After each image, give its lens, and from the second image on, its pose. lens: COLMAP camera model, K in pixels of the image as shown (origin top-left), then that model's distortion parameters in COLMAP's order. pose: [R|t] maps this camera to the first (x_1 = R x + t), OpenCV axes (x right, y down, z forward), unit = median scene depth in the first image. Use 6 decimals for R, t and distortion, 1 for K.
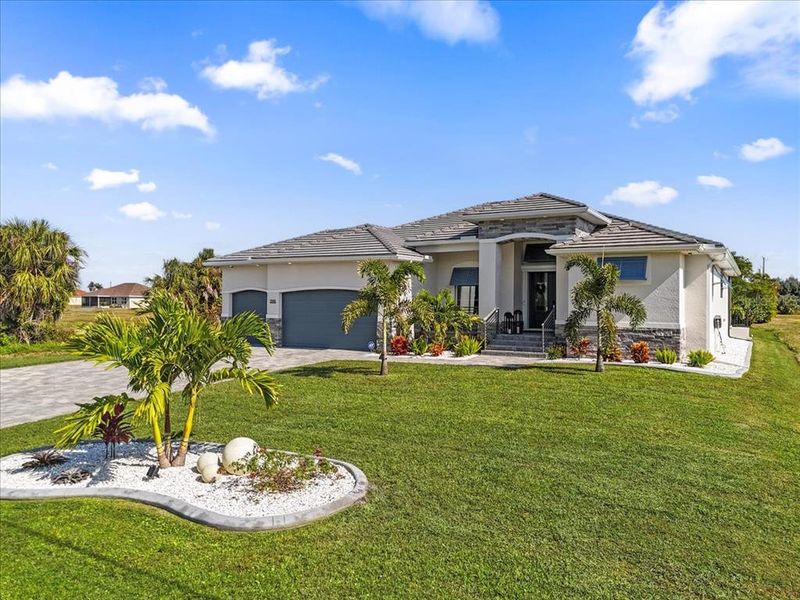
lens RADIAL K [[601.4, 0, 400.6], [0, 601.4, 305.3], [0, 0, 1]] dist [0.021361, -0.000166]
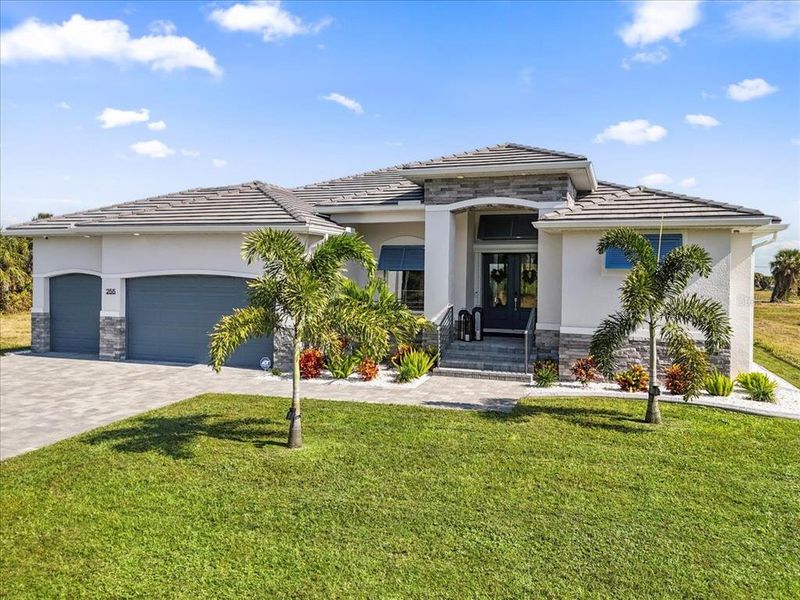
lens RADIAL K [[601.4, 0, 410.7], [0, 601.4, 293.3], [0, 0, 1]] dist [0.021361, -0.000166]
pose [[0.980338, 0.000378, 0.197326, -0.022710], [-0.004628, 0.999767, 0.021075, -0.022765], [-0.197272, -0.021573, 0.980111, 0.322092]]
